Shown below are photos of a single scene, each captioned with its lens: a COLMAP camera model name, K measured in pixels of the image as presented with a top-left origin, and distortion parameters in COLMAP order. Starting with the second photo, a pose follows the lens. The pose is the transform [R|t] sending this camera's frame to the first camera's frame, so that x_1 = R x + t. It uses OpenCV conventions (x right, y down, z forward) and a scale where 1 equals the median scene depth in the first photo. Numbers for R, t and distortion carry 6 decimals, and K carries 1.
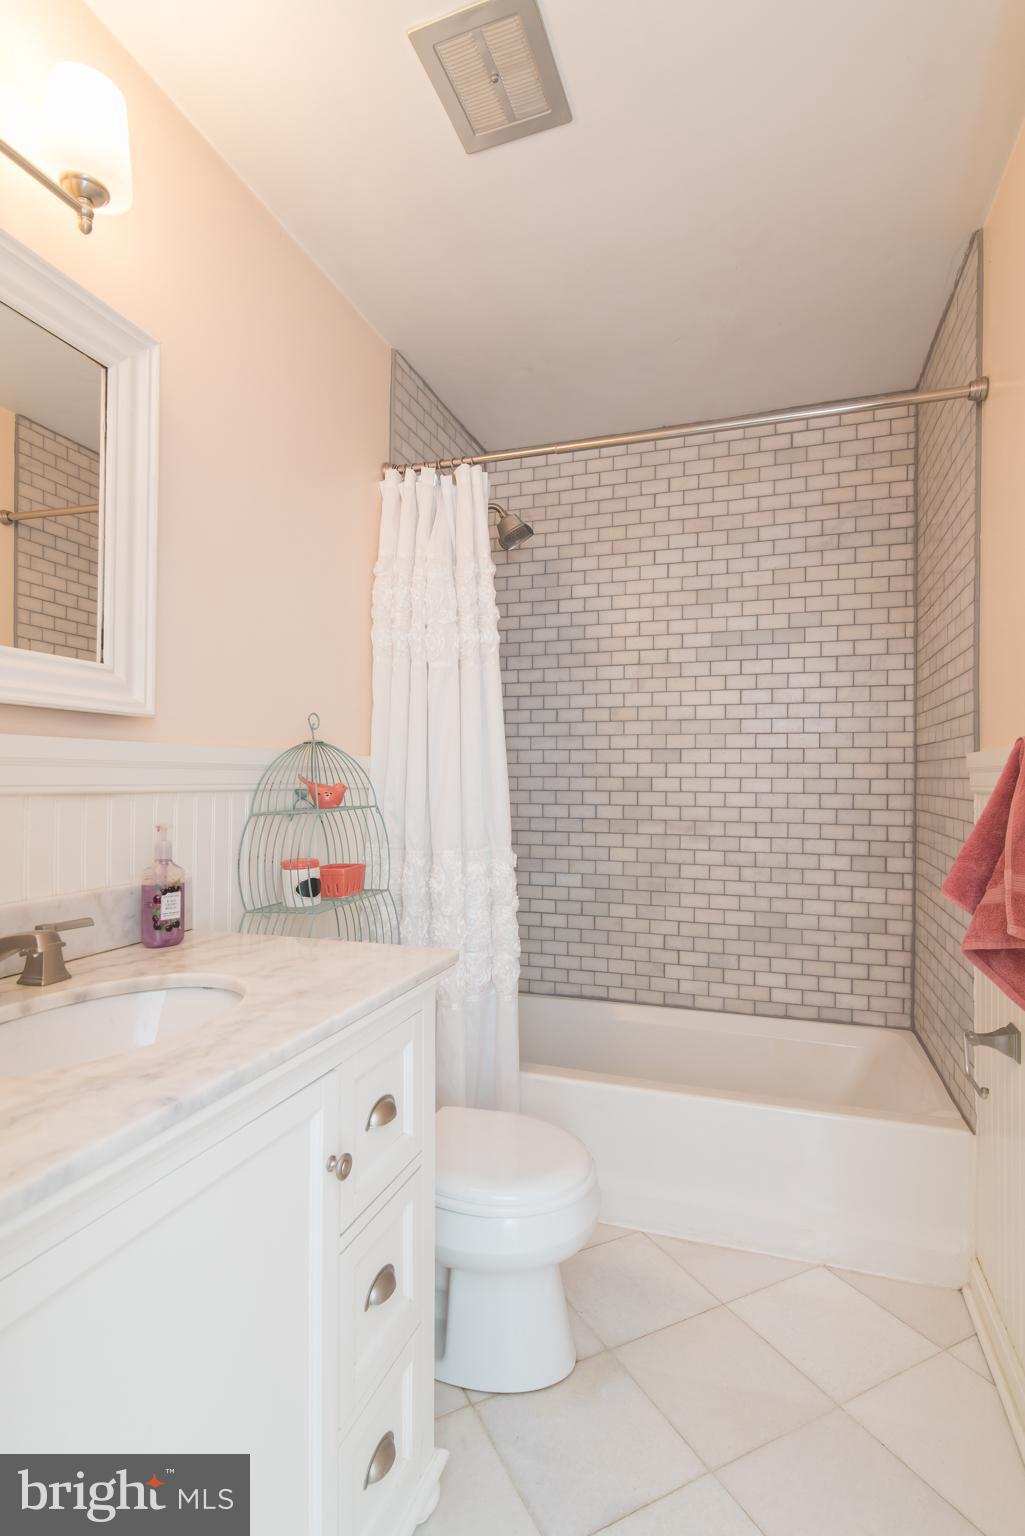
lens RADIAL K [[769.9, 0, 511.8], [0, 769.9, 773.9], [0, 0, 1]] dist [0.010518, -0.001156]
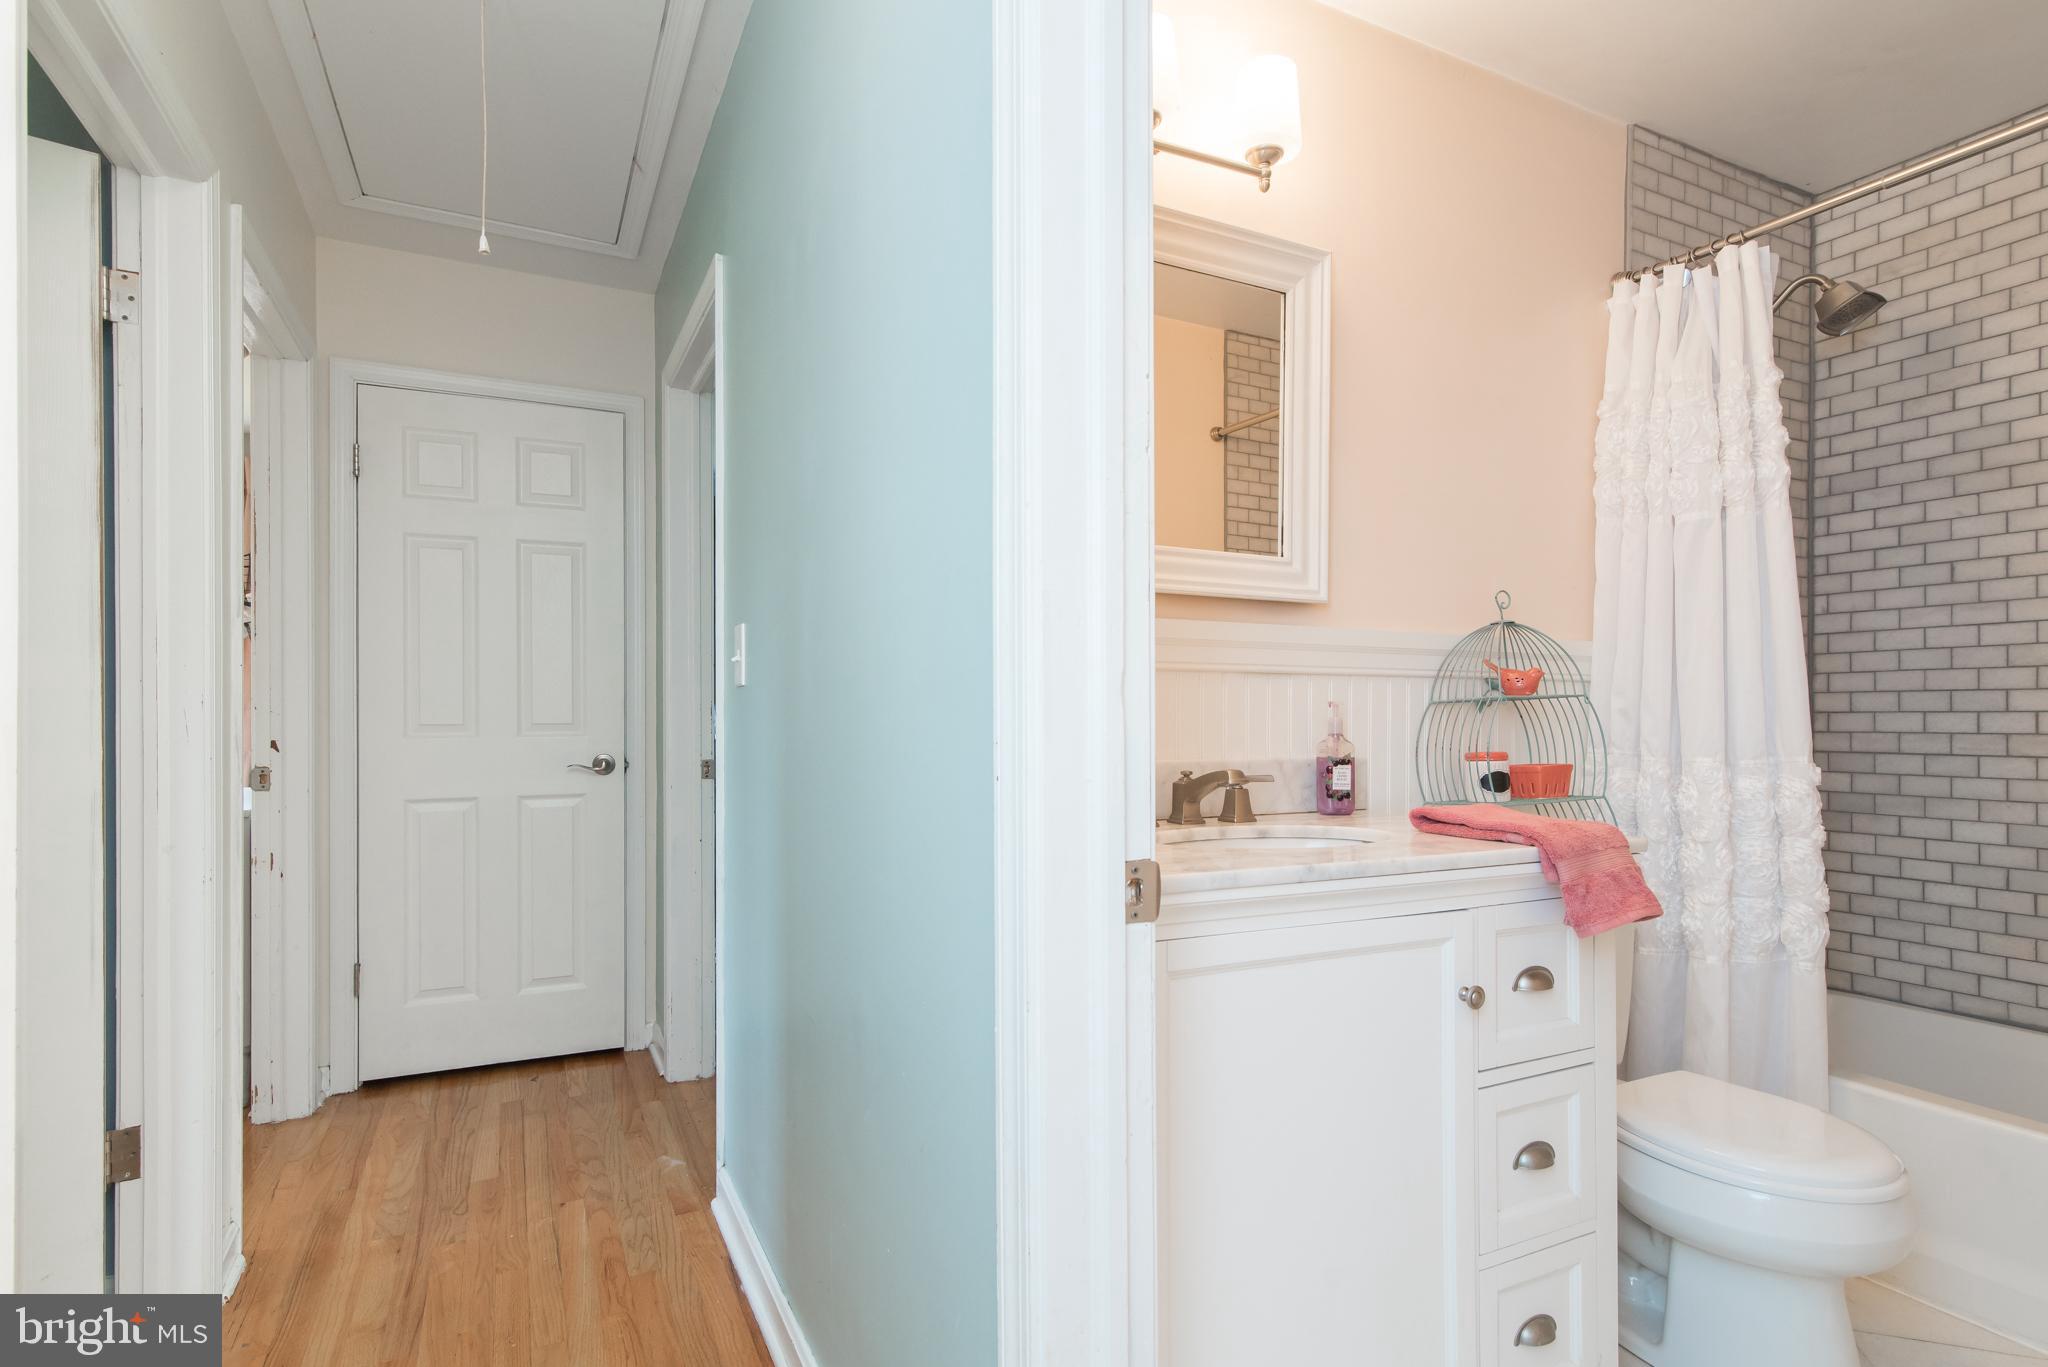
lens RADIAL K [[1026.6, 0, 1028.7], [0, 1026.6, 711.7], [0, 0, 1]] dist [0.010518, -0.001156]
pose [[0.717955, -0.006380, -0.696060, 0.136794], [0.007375, 0.999972, -0.001558, 0.045560], [0.696050, -0.004015, 0.717982, -0.185672]]
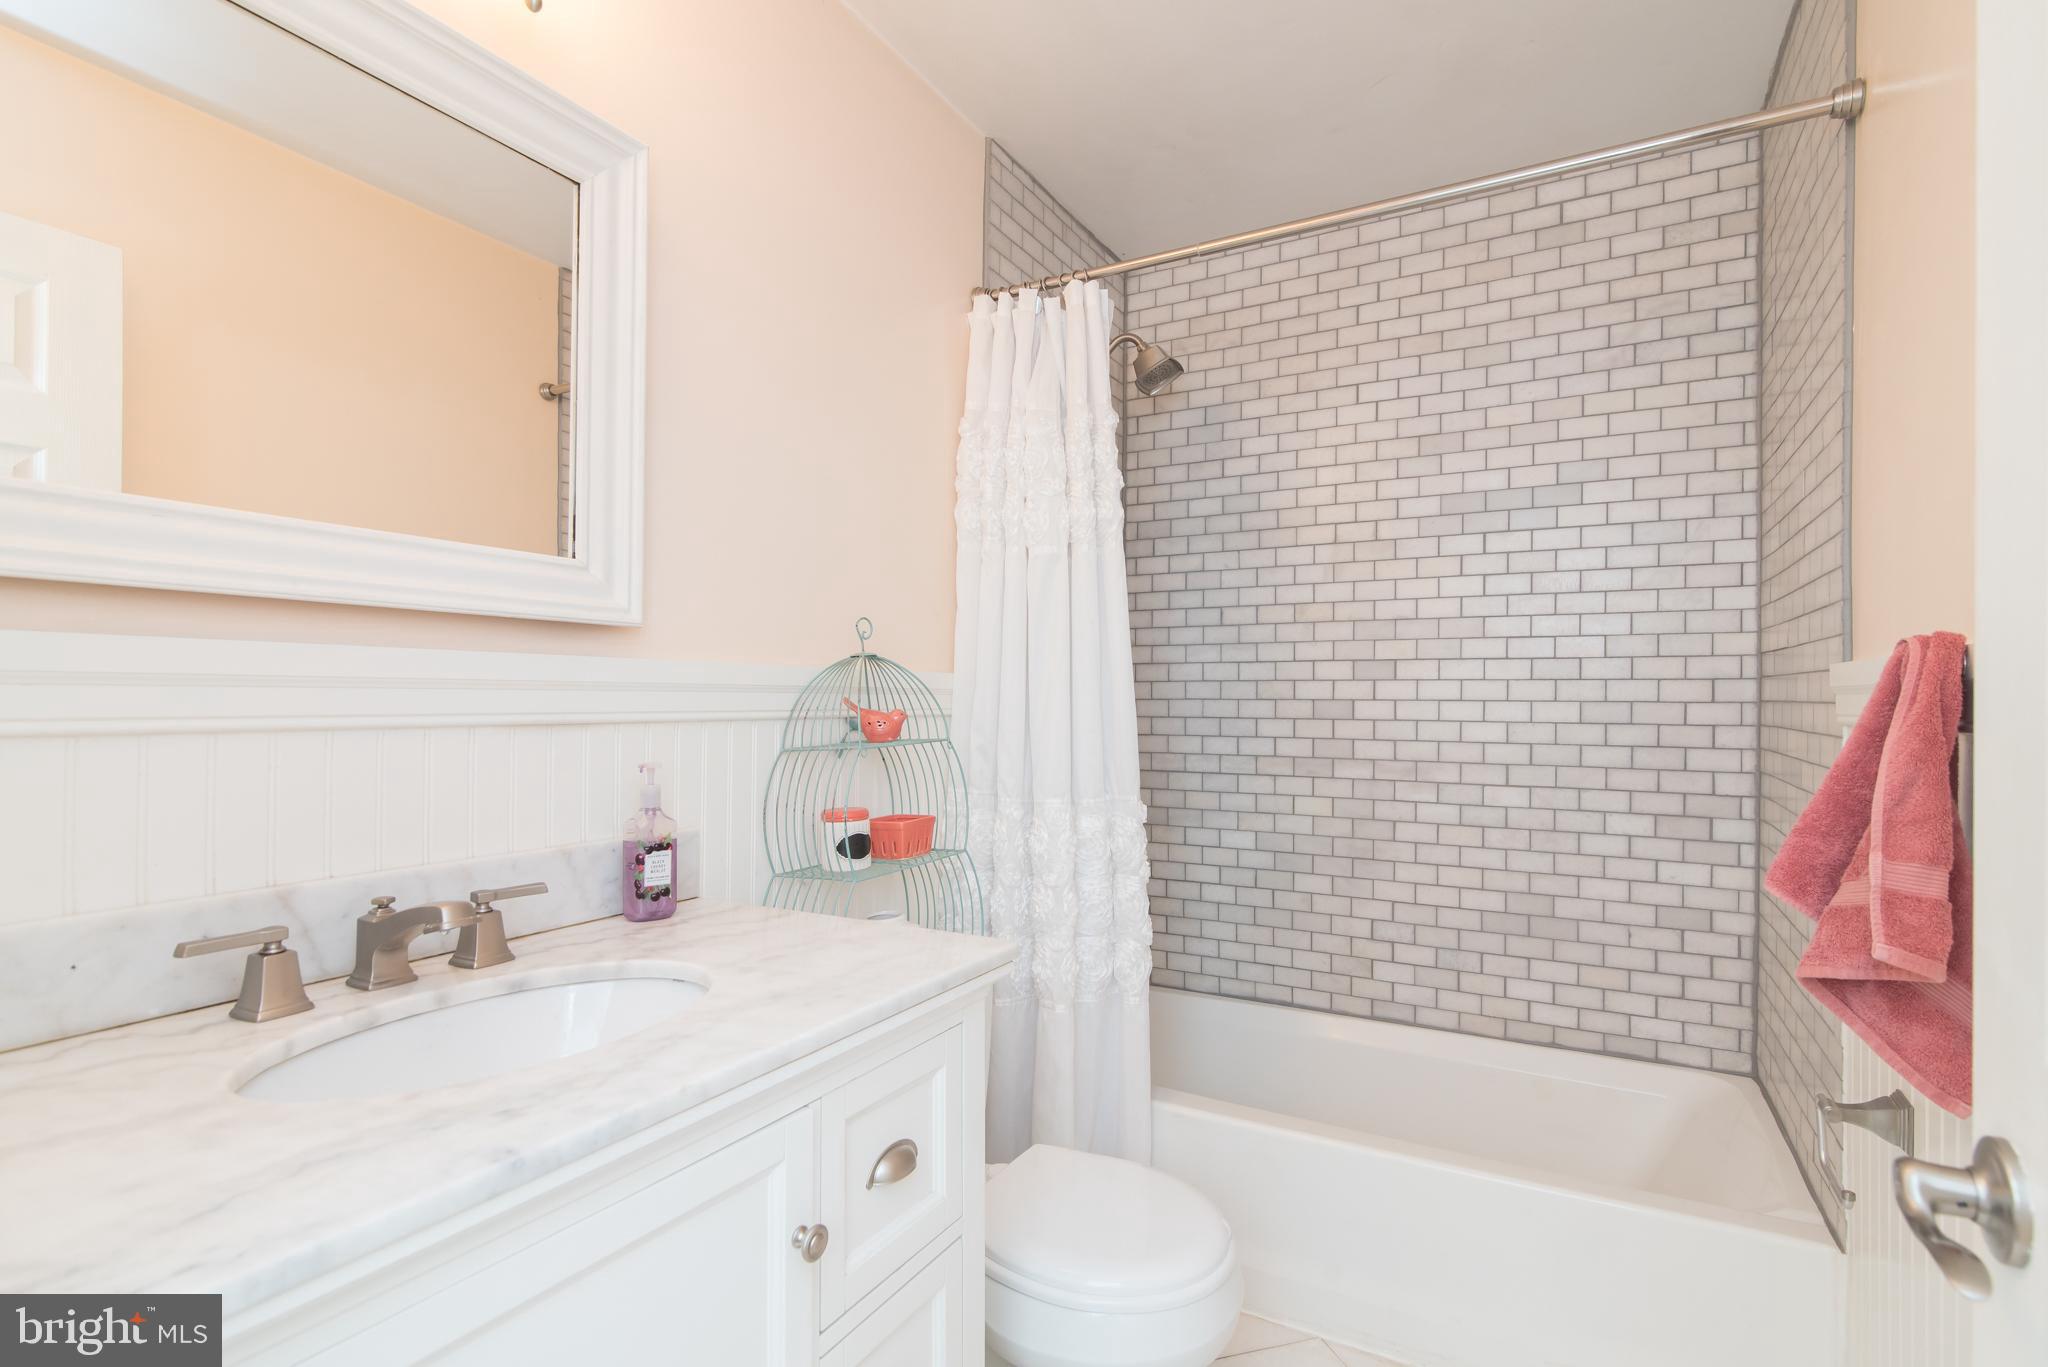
lens RADIAL K [[983.3, 0, 1029.9], [0, 983.3, 694.7], [0, 0, 1]] dist [0.006394, -0.001128]
pose [[0.983906, -0.001411, -0.178683, 0.060441], [0.001666, 0.999998, 0.001278, -0.002693], [0.178681, -0.001555, 0.983906, 0.052250]]
